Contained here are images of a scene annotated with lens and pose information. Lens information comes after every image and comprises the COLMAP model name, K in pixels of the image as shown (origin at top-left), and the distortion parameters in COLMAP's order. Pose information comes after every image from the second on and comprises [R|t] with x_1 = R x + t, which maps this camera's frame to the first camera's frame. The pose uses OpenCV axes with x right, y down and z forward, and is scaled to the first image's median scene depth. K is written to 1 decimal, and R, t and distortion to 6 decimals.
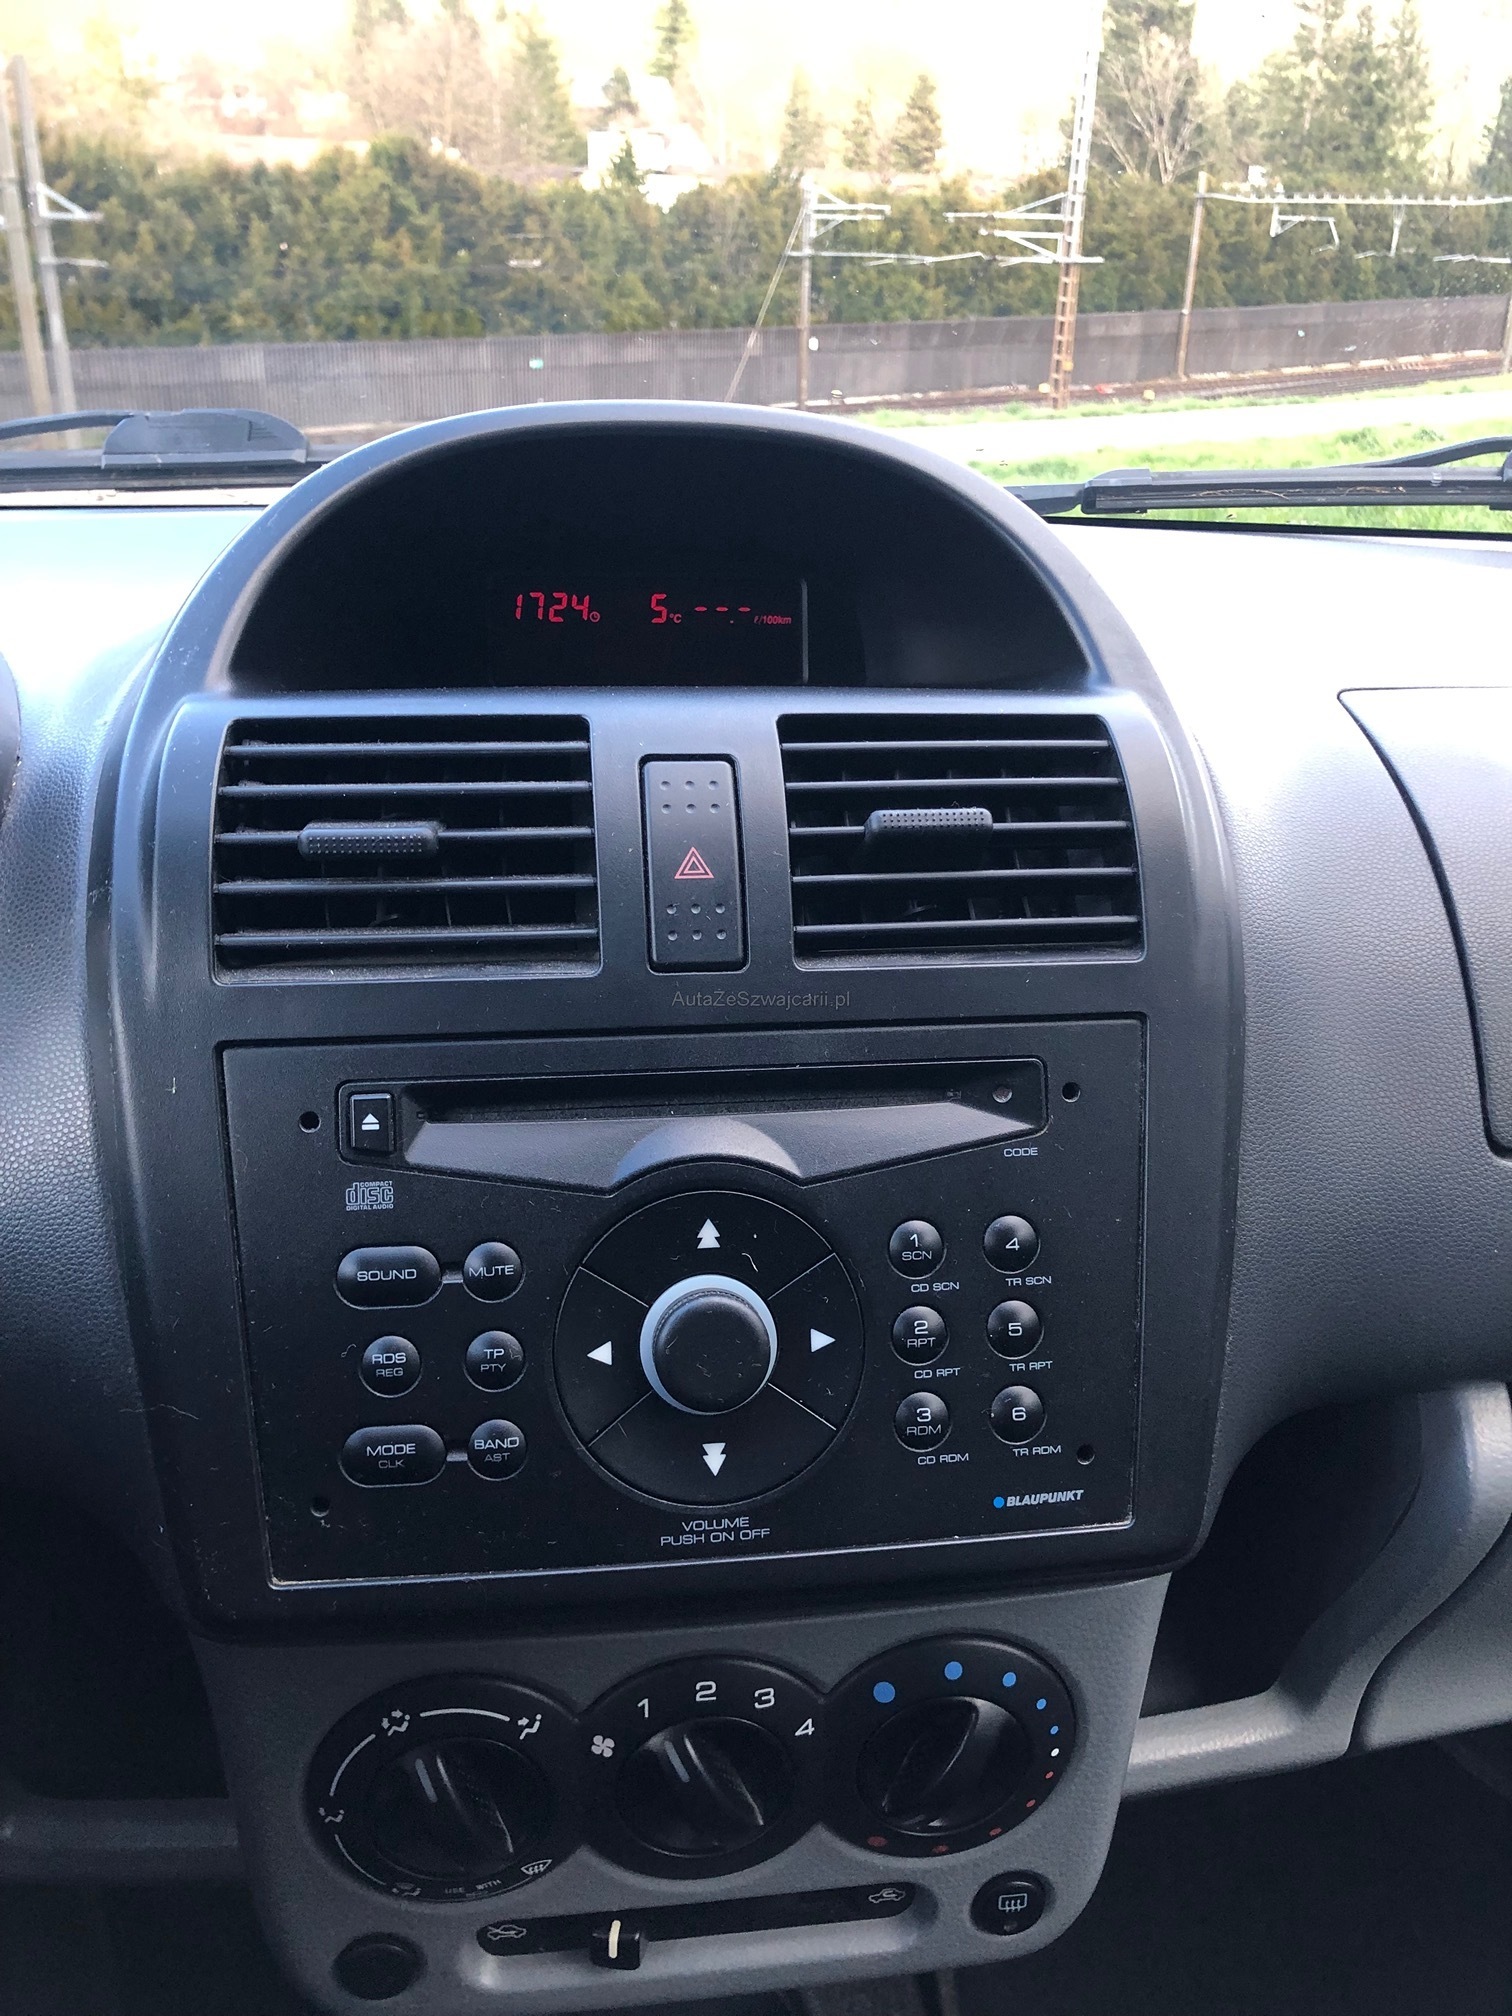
lens RADIAL K [[1651.7, 0, 782.9], [0, 1651.7, 1012.0], [0, 0, 1]] dist [0.062027, -0.079216]
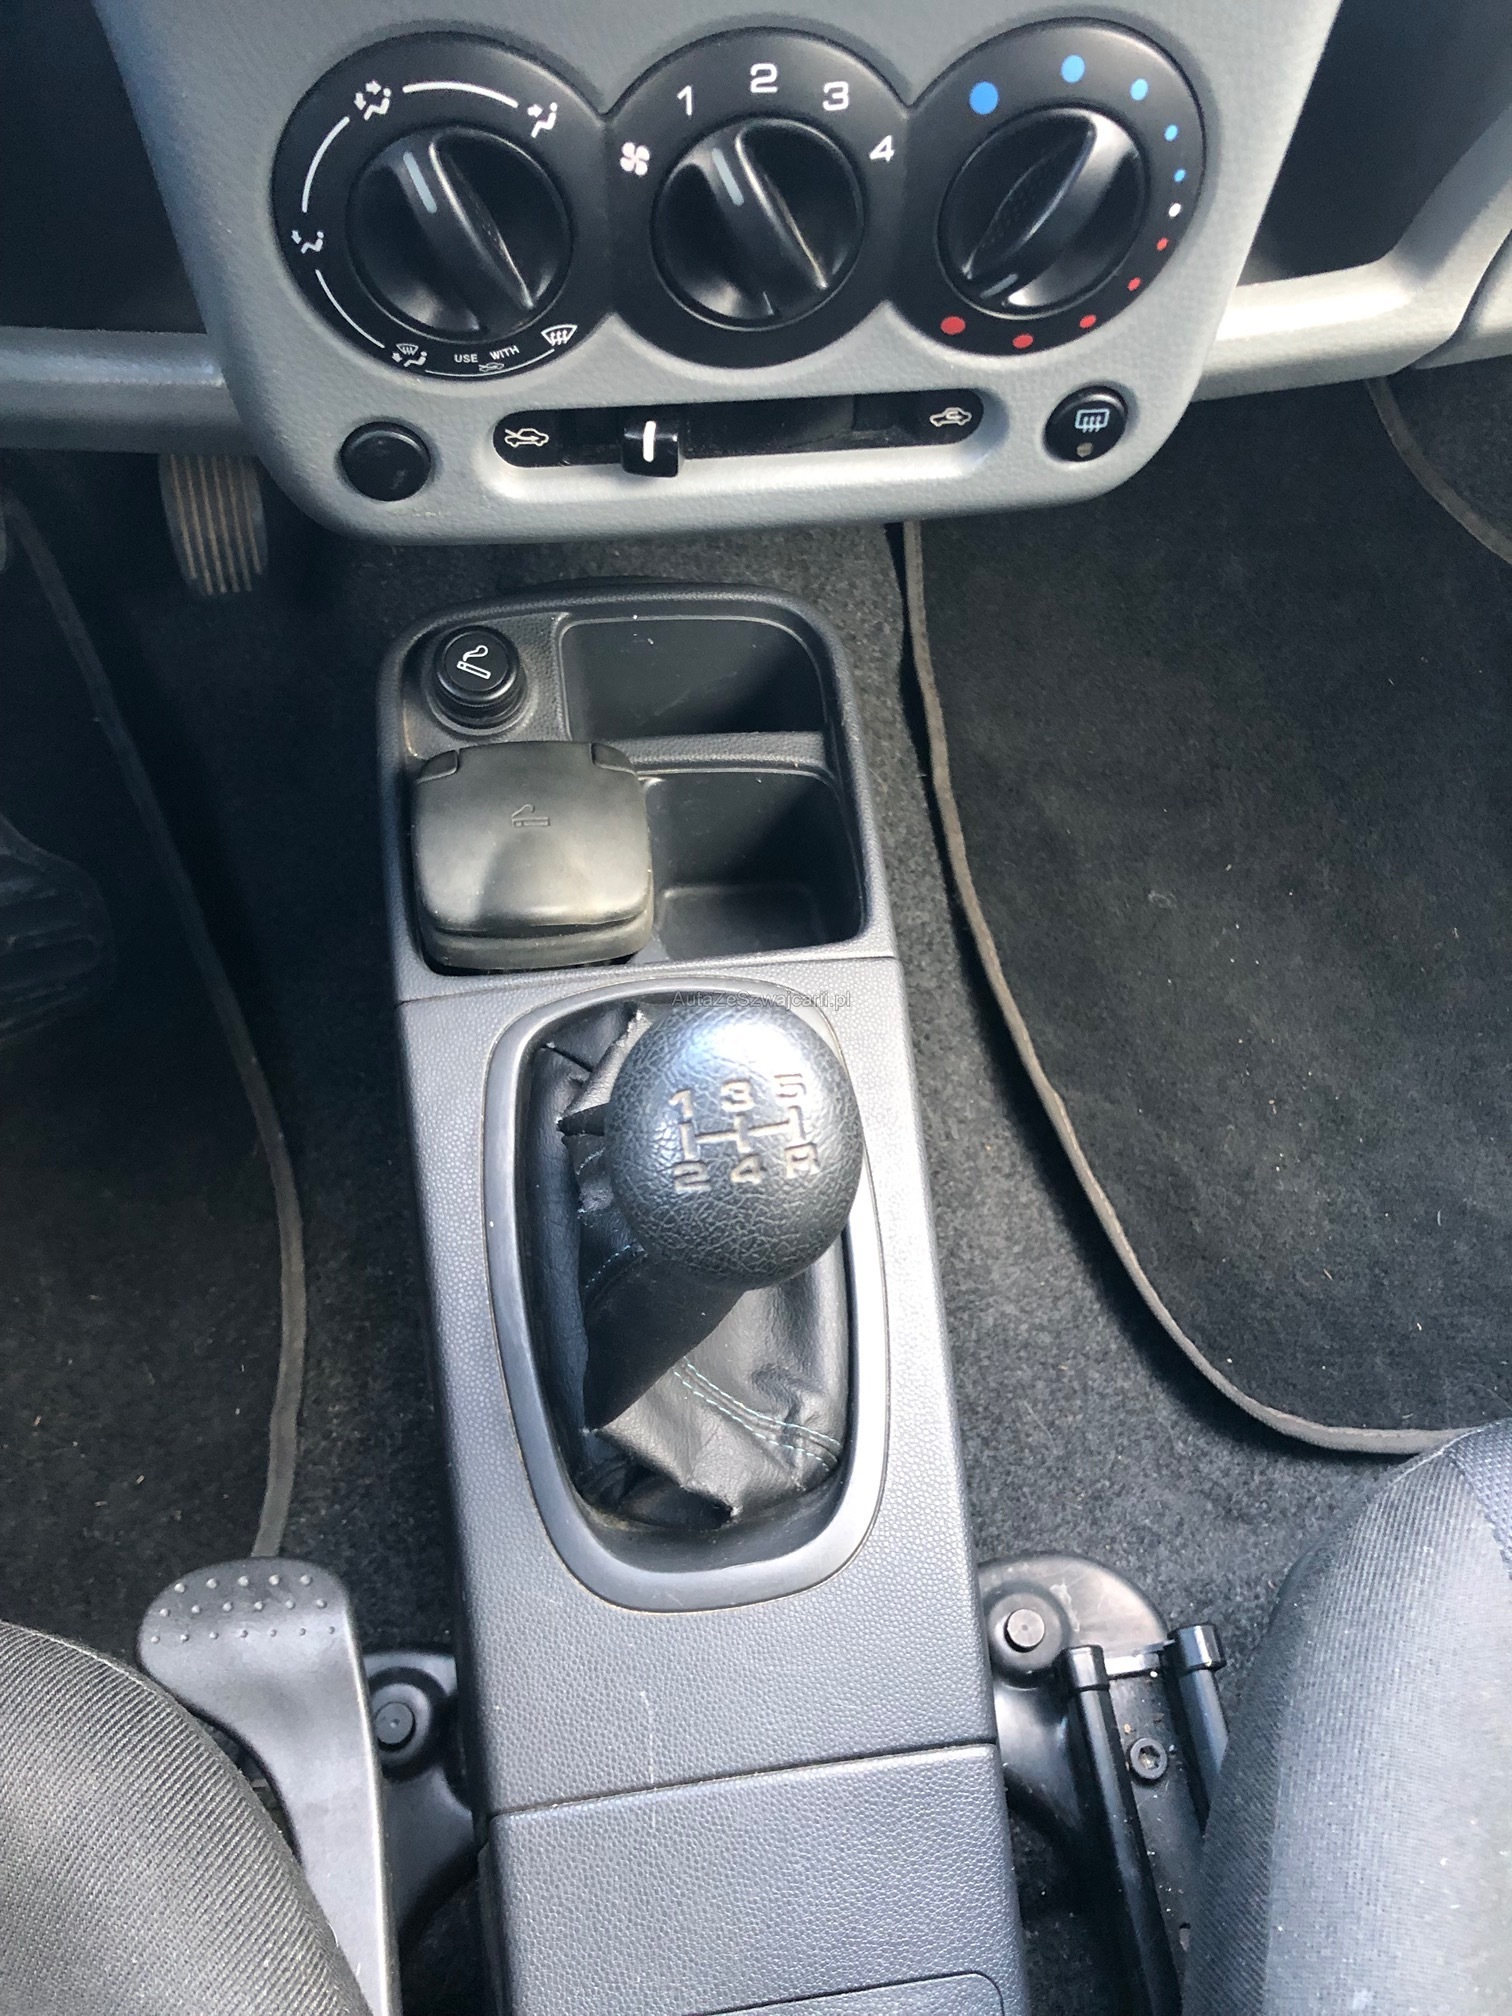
lens RADIAL K [[1651.7, 0, 782.9], [0, 1651.7, 1012.0], [0, 0, 1]] dist [0.062027, -0.079216]
pose [[0.999380, -0.000865, 0.035196, -0.060091], [-0.018468, 0.838225, 0.545011, 0.318564], [-0.029974, -0.545324, 0.837690, 0.086118]]
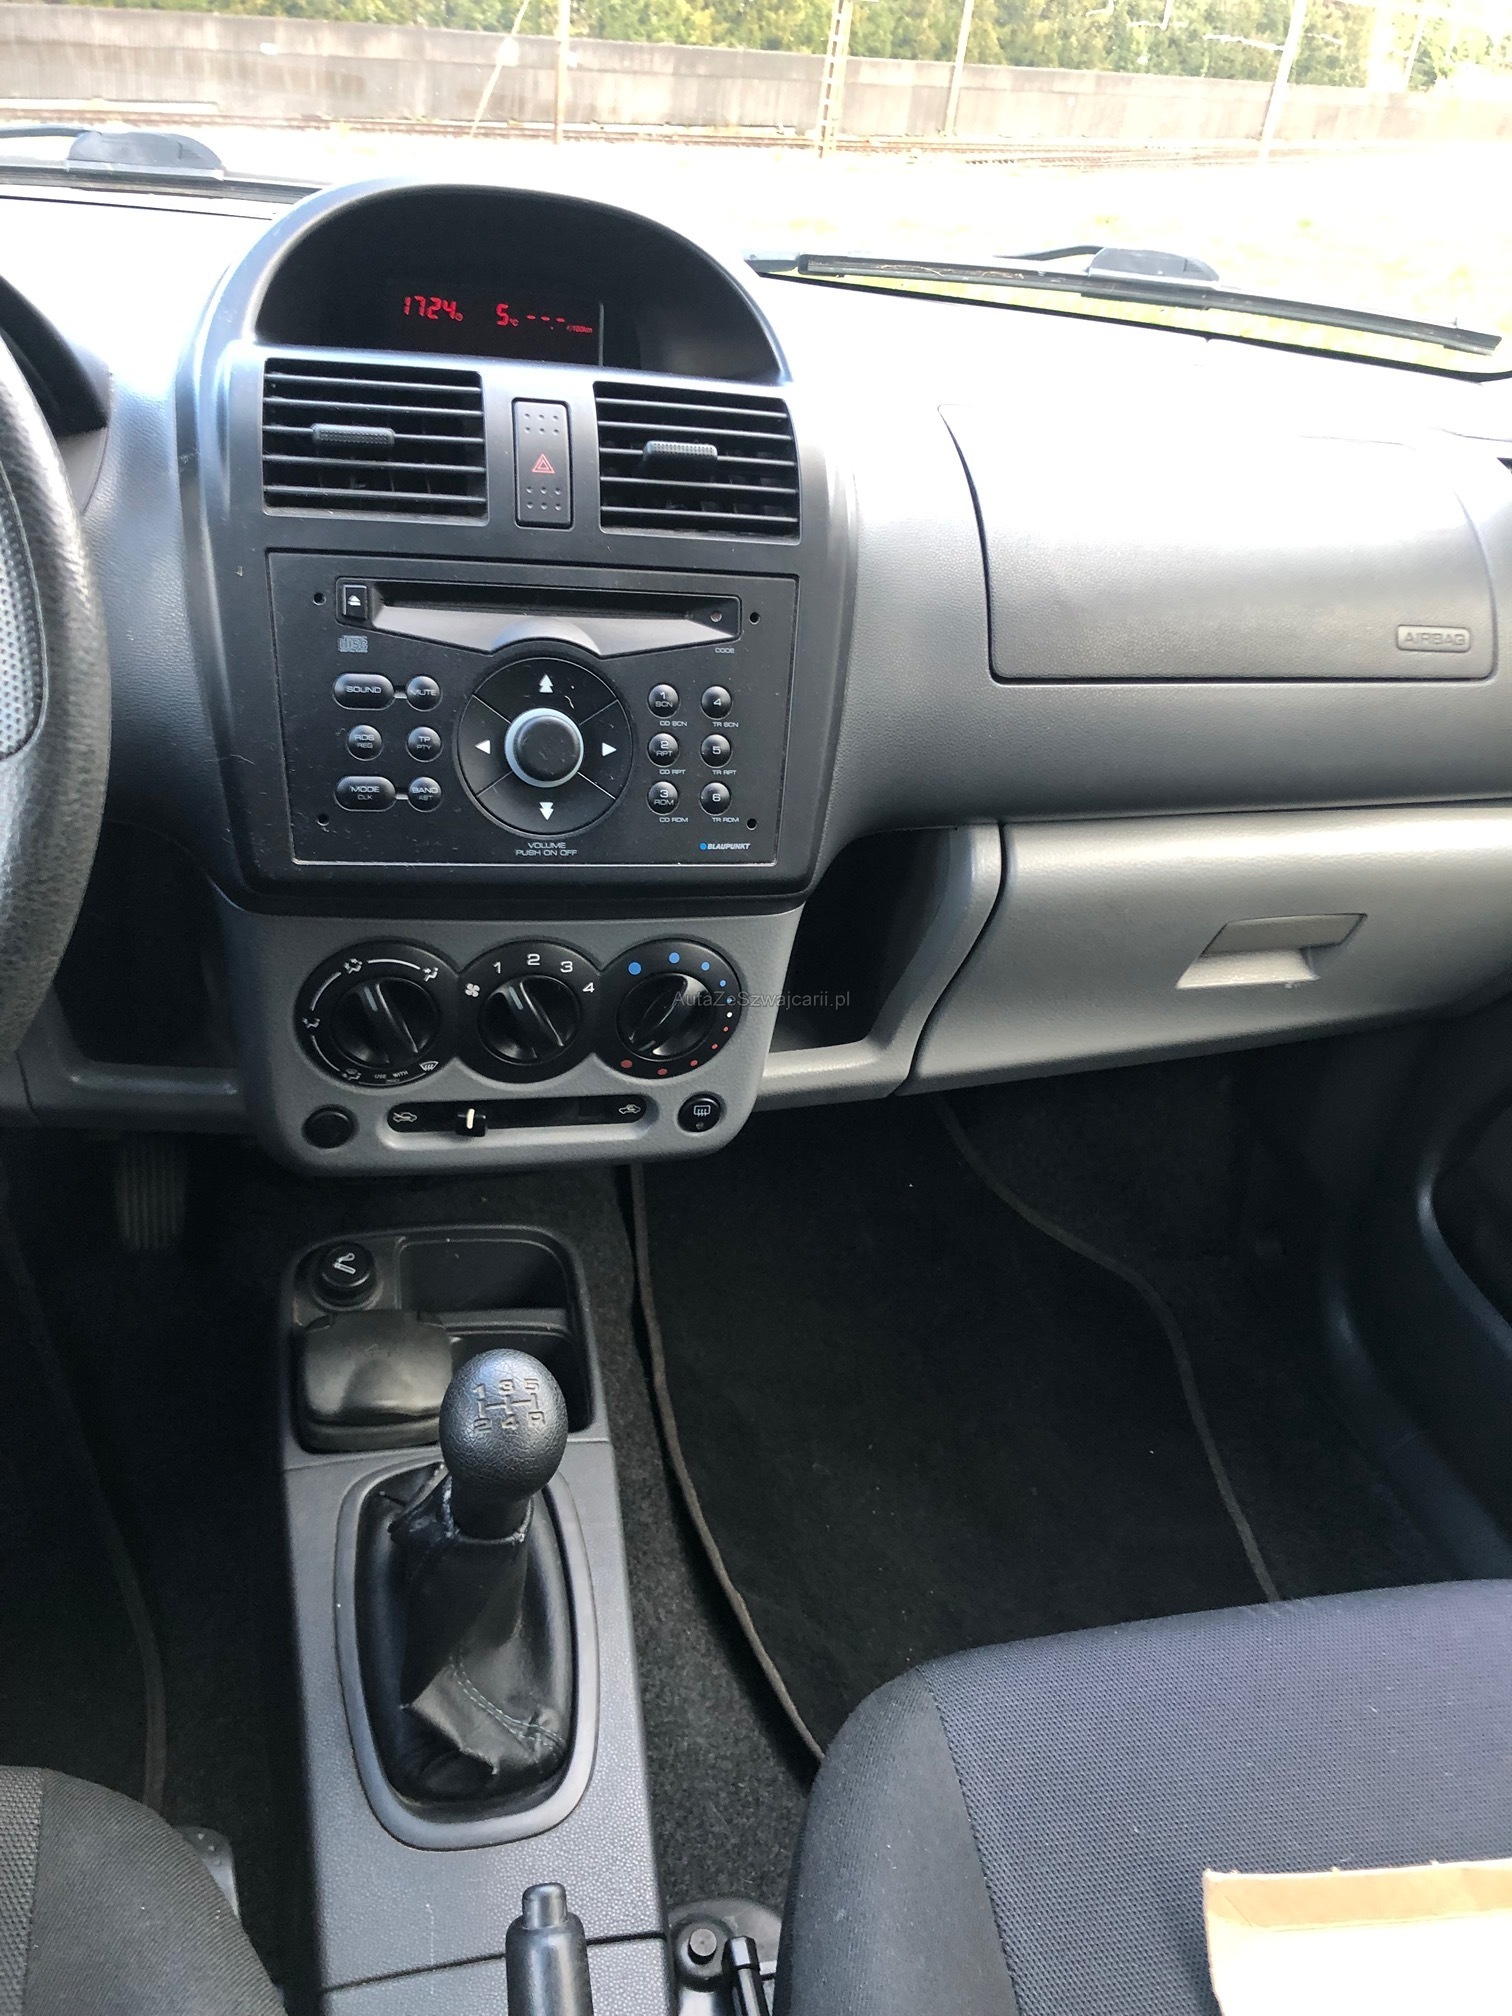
lens RADIAL K [[1687.0, 0, 752.3], [0, 1687.0, 987.0], [0, 0, 1]] dist [0.080069, -0.106928]
pose [[0.989506, 0.029342, 0.141482, -0.062999], [-0.045342, 0.992760, 0.111229, 0.209978], [-0.137194, -0.116477, 0.983672, -0.721062]]
